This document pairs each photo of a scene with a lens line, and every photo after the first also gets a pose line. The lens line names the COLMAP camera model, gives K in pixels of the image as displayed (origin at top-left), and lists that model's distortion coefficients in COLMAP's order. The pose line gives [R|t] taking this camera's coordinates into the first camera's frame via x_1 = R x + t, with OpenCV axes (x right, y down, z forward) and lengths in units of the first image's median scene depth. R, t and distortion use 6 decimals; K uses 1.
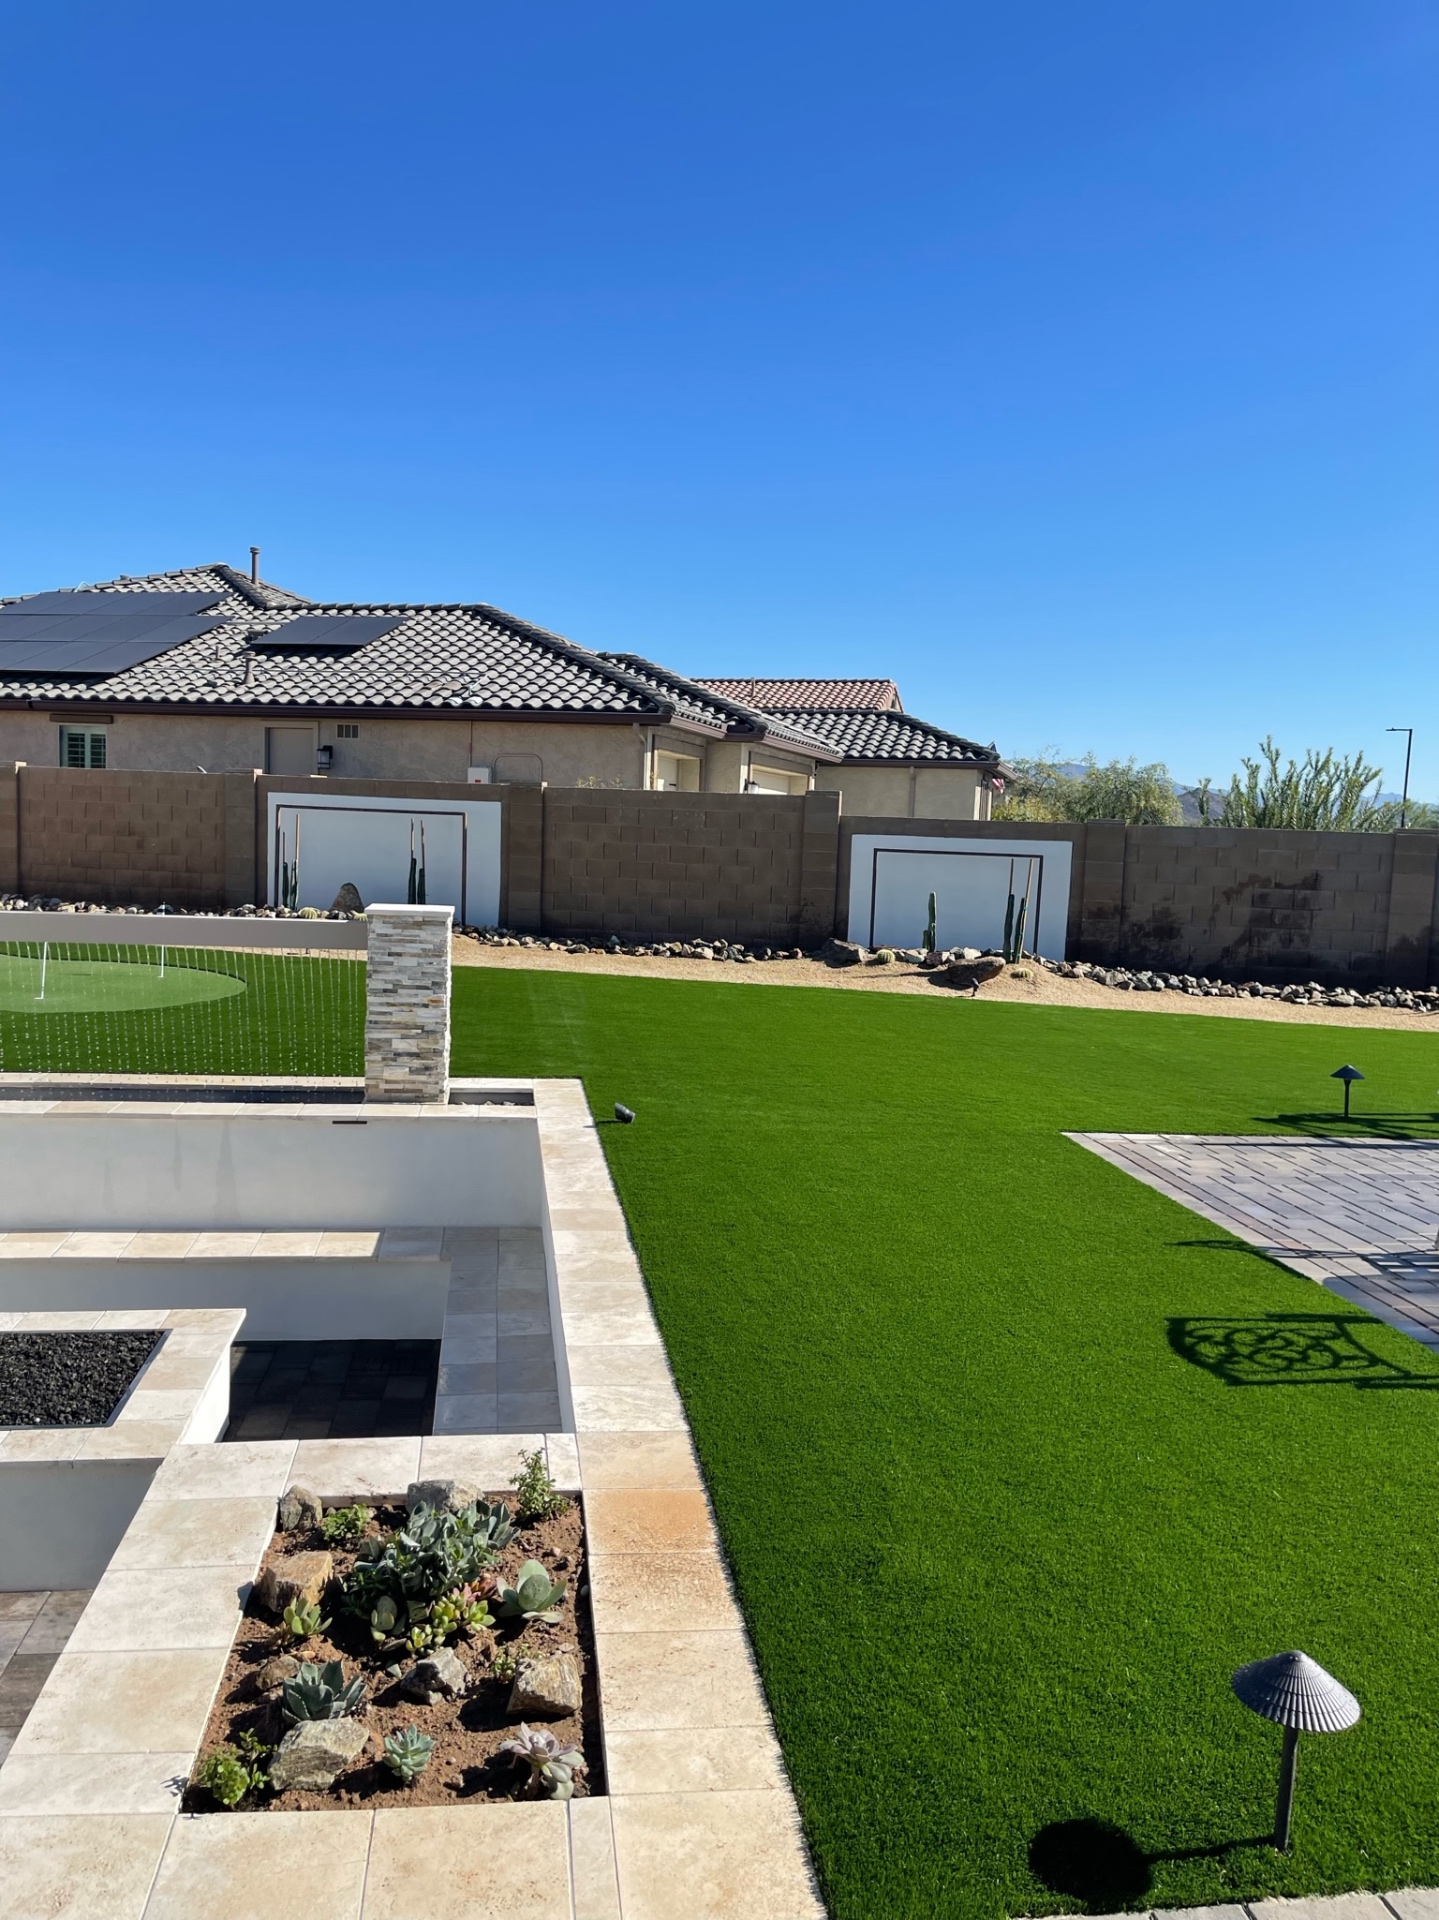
lens RADIAL K [[1441.1, 0, 719.1], [0, 1441.1, 948.1], [0, 0, 1]] dist [0.073607, -0.093122]
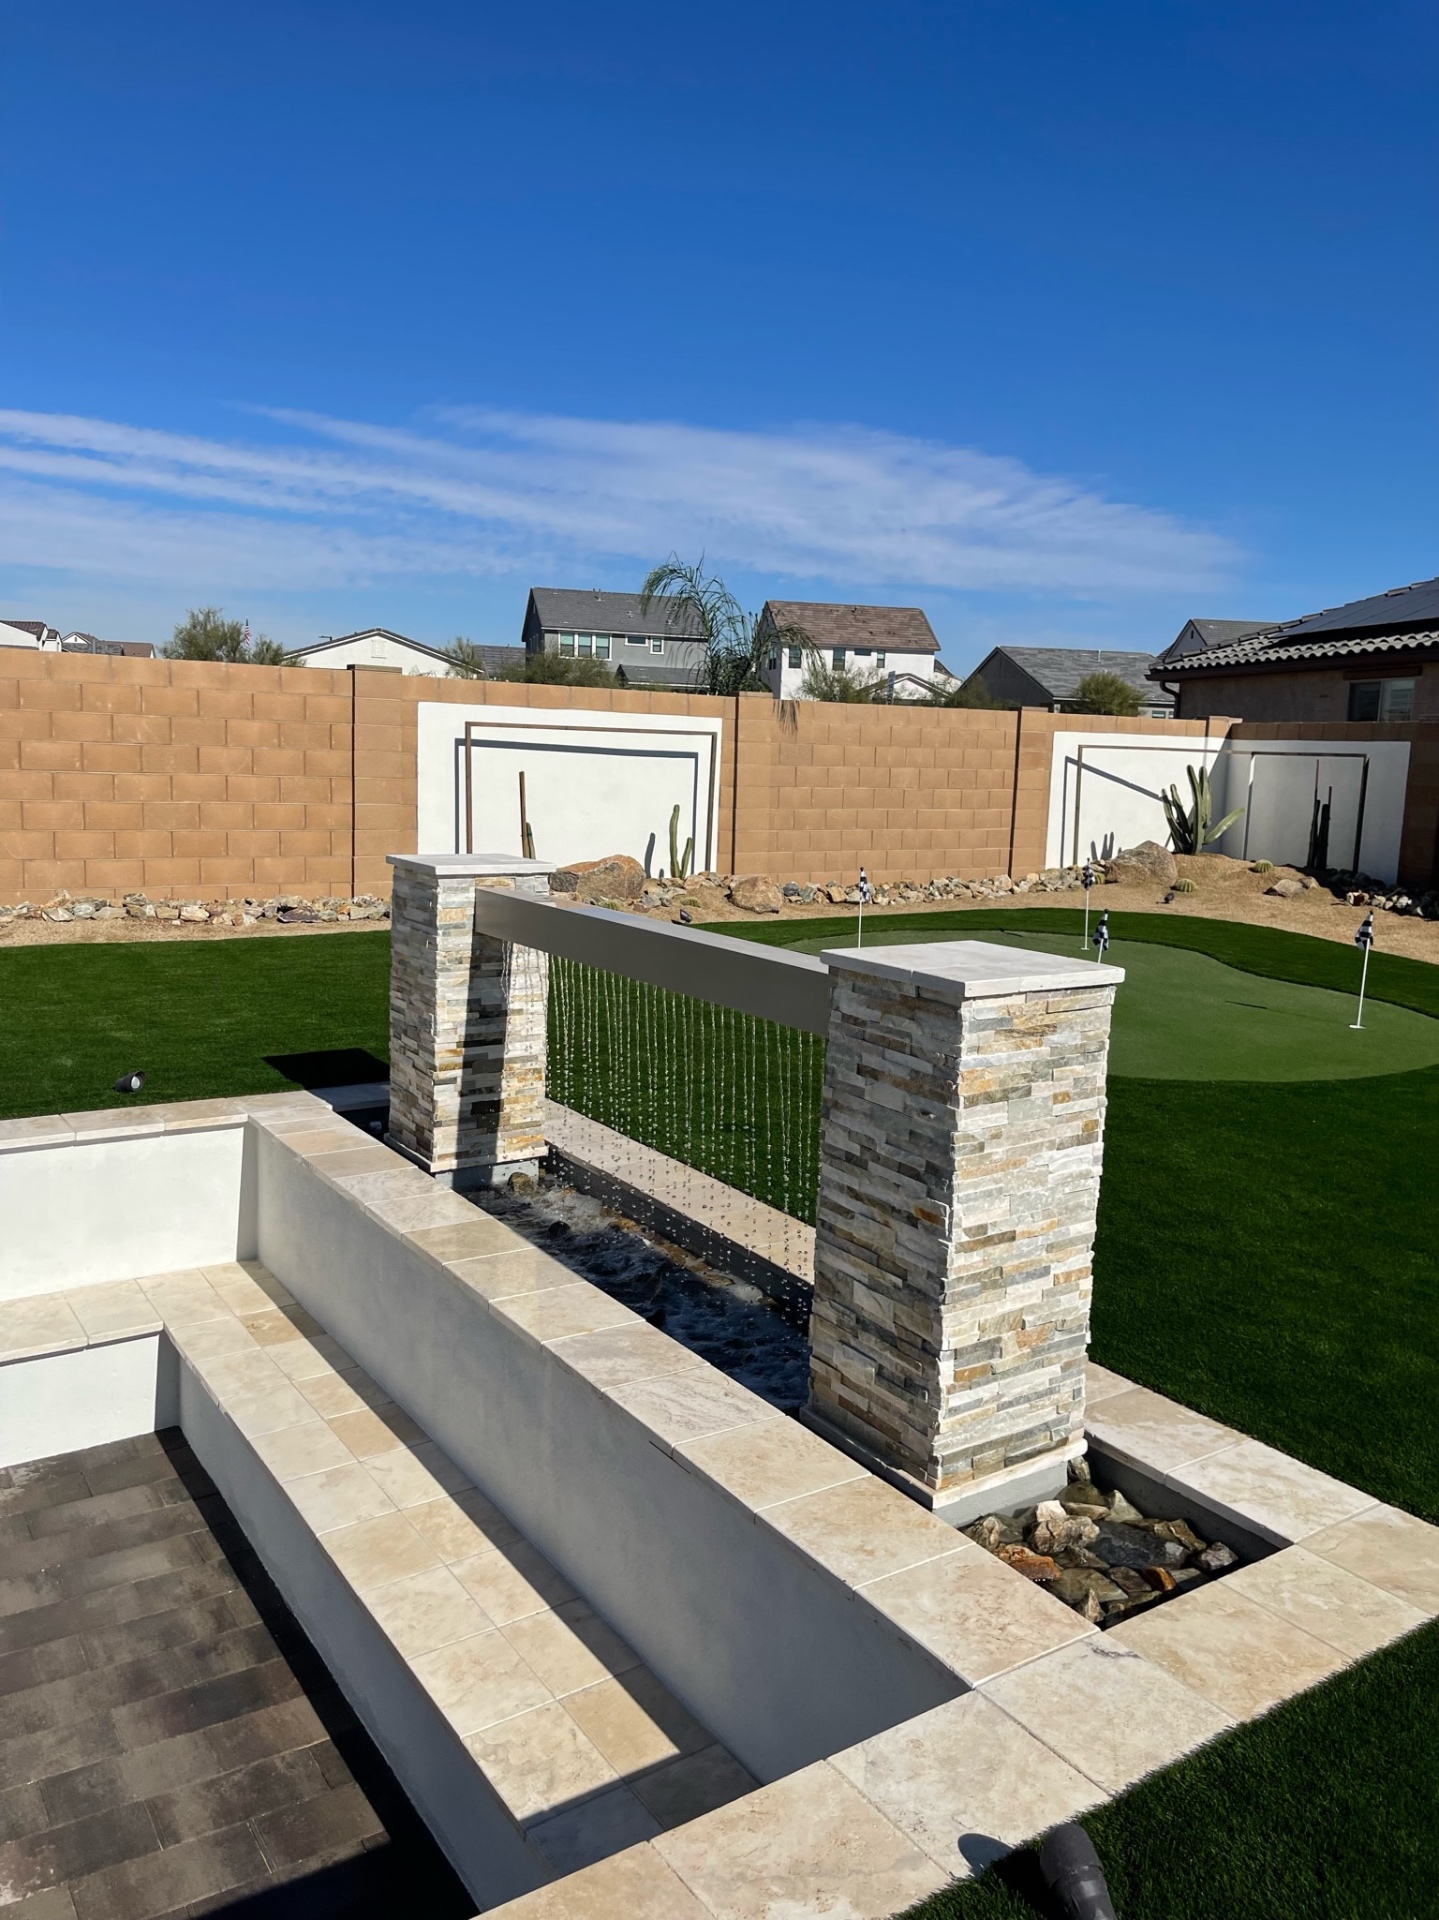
lens RADIAL K [[1441.1, 0, 716.9], [0, 1441.1, 992.0], [0, 0, 1]] dist [0.073607, -0.093122]
pose [[0.444305, 0.127940, -0.886693, 0.124873], [-0.093801, 0.990953, 0.095982, -0.062819], [0.890951, 0.040528, 0.452287, 0.968402]]
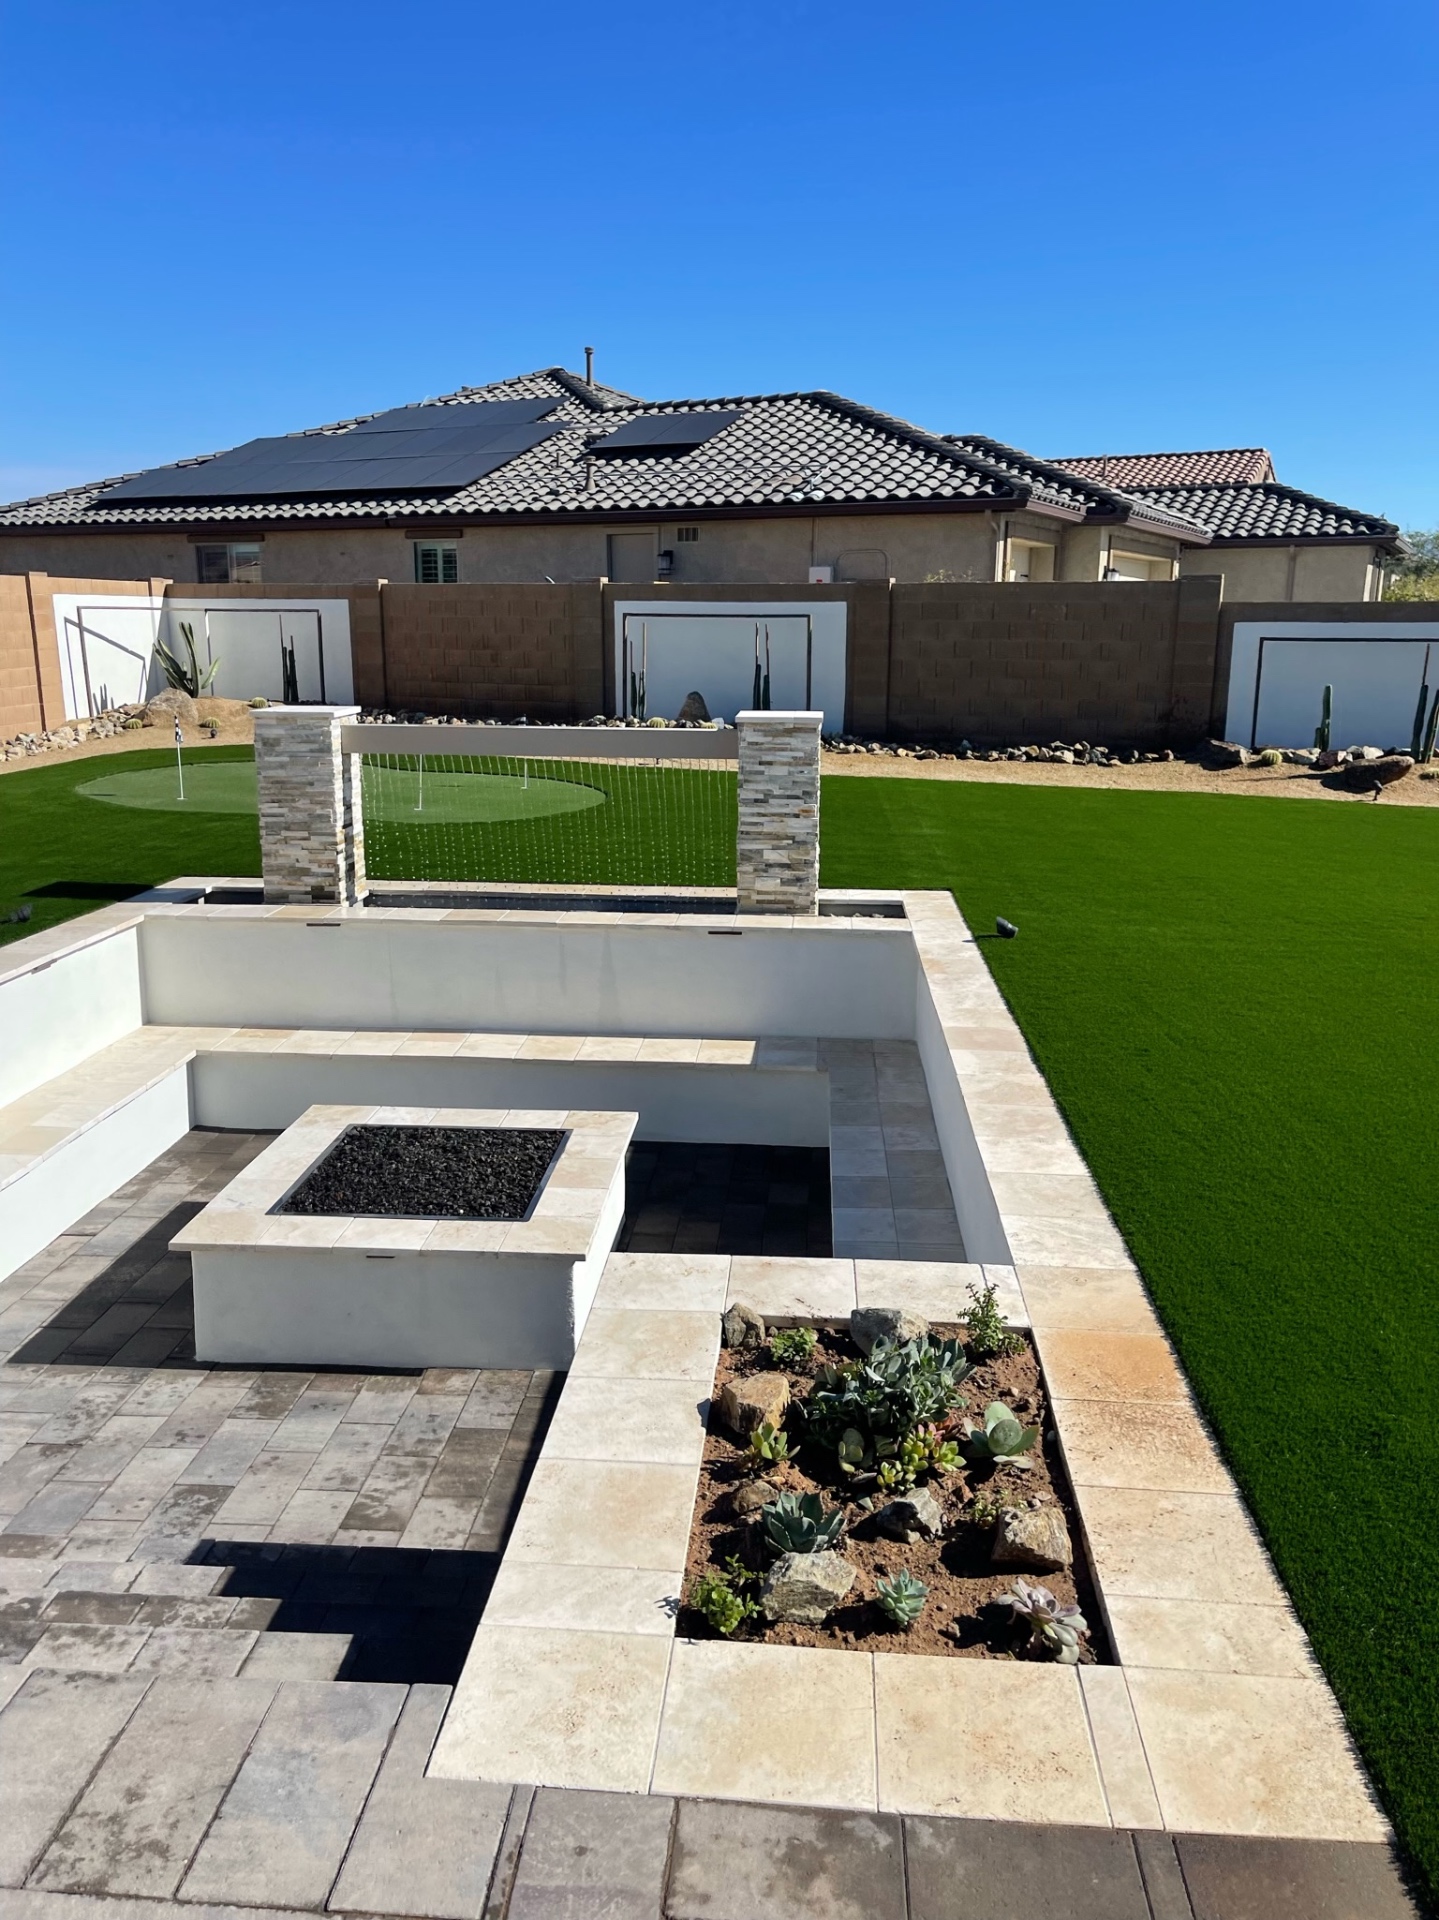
lens RADIAL K [[1441.1, 0, 747.3], [0, 1441.1, 932.1], [0, 0, 1]] dist [0.073607, -0.093122]
pose [[0.980781, 0.010832, -0.194809, -0.055420], [0.013095, 0.992551, 0.121120, -0.000544], [0.194670, -0.121344, 0.973334, 0.042758]]
